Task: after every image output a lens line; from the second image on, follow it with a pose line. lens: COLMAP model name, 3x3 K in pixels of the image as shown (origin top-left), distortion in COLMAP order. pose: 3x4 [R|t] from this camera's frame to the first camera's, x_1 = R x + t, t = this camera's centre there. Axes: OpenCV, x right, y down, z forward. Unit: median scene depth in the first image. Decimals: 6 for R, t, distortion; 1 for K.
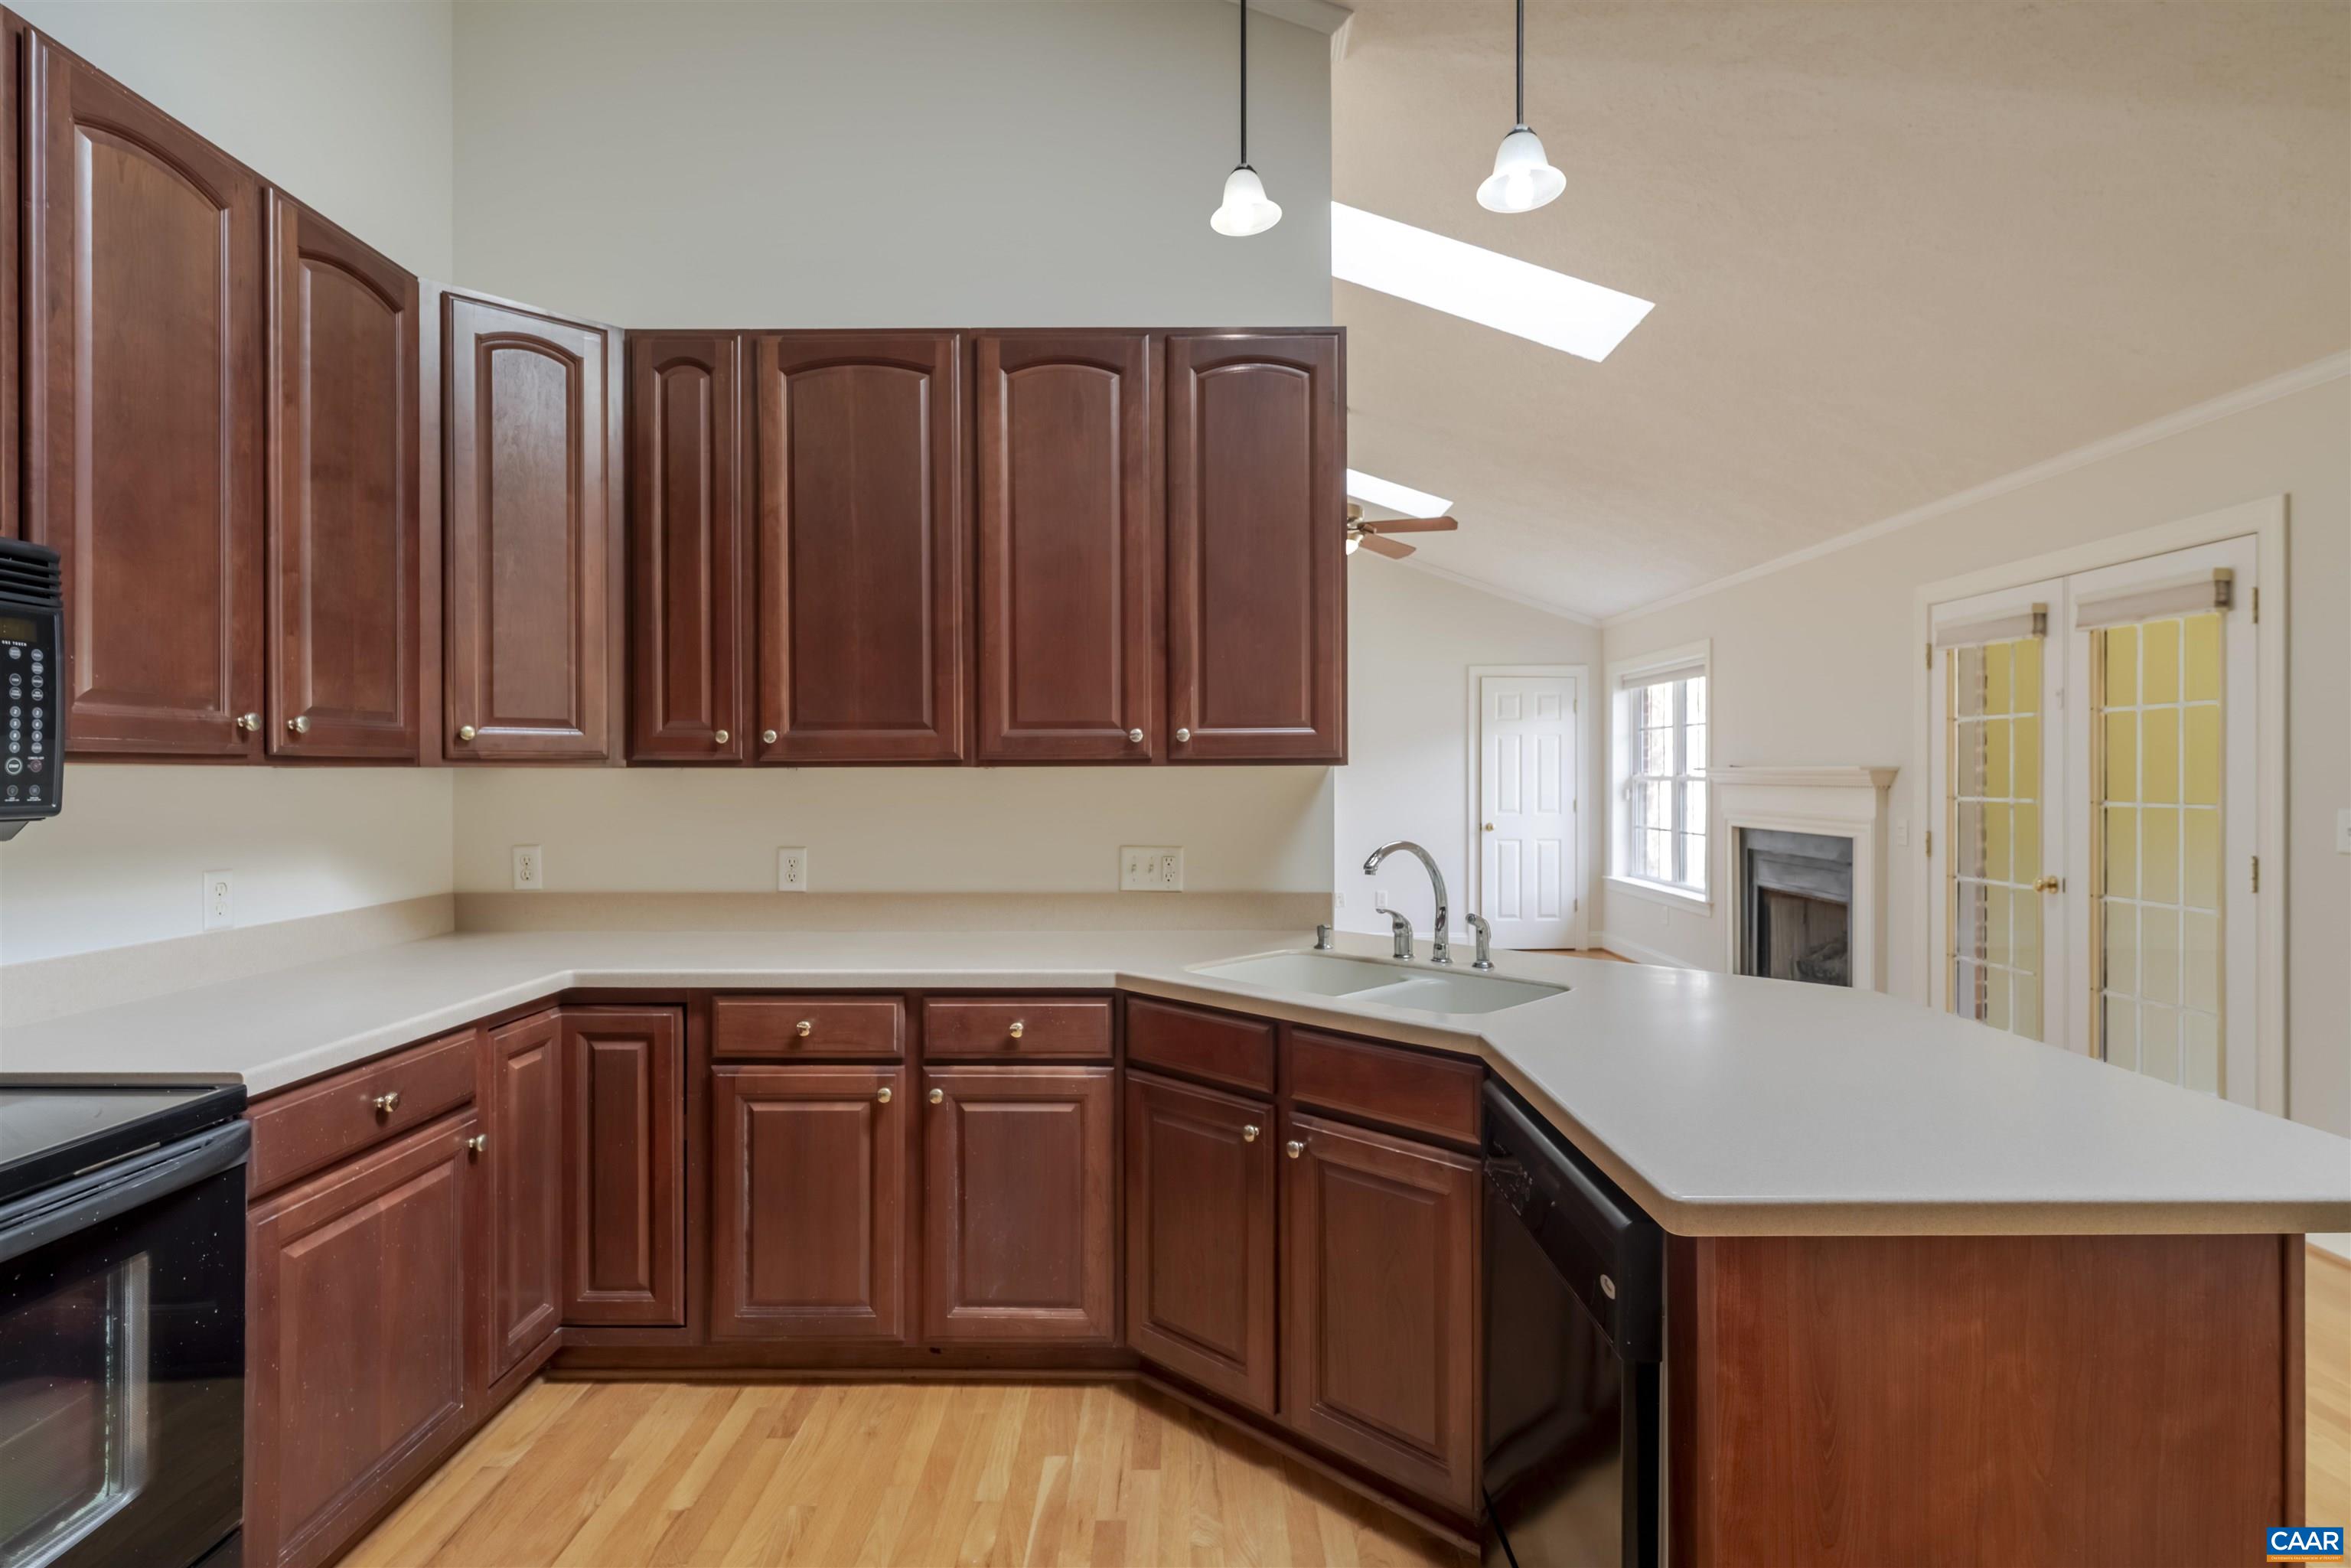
lens RADIAL K [[1225.2, 0, 1167.3], [0, 1225.2, 783.3], [0, 0, 1]] dist [-0.003983, -0.000180]
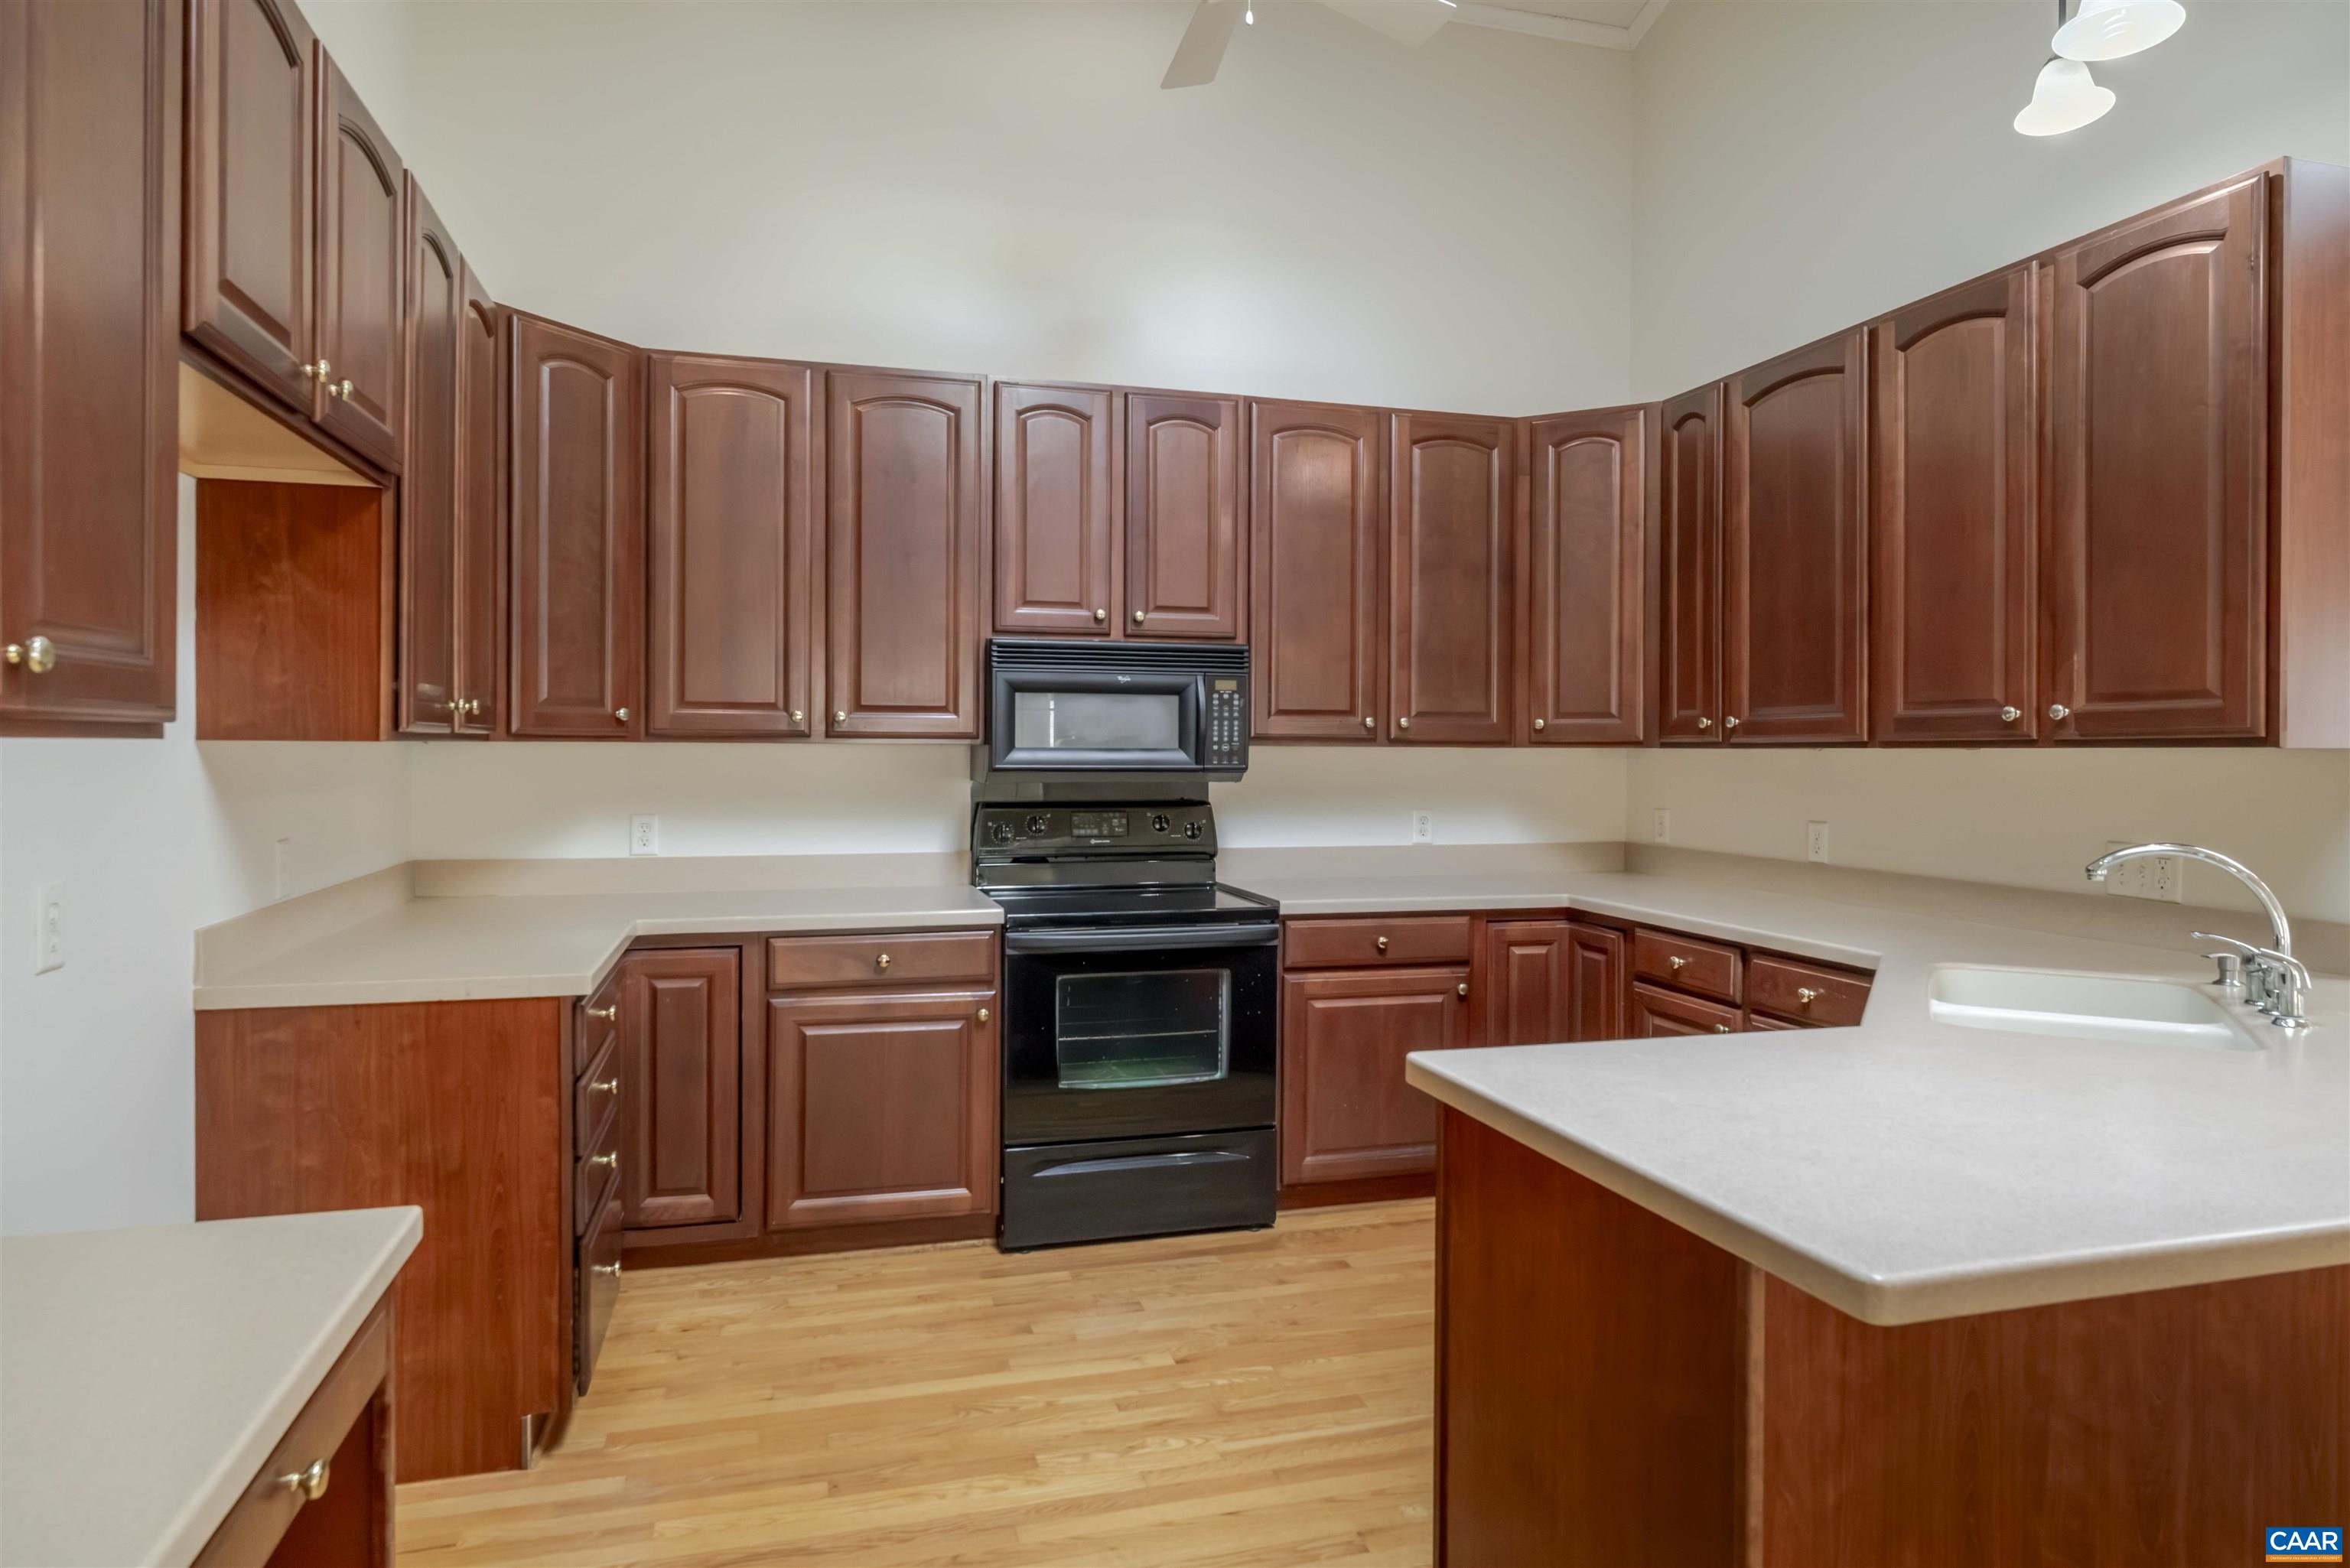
lens RADIAL K [[1272.3, 0, 1099.9], [0, 1272.3, 749.0], [0, 0, 1]] dist [0.003957, -0.004492]
pose [[0.255222, 0.003007, -0.966878, 0.782443], [-0.011908, 0.999929, -0.000034, -0.005242], [0.966809, 0.011522, 0.255240, 0.121529]]
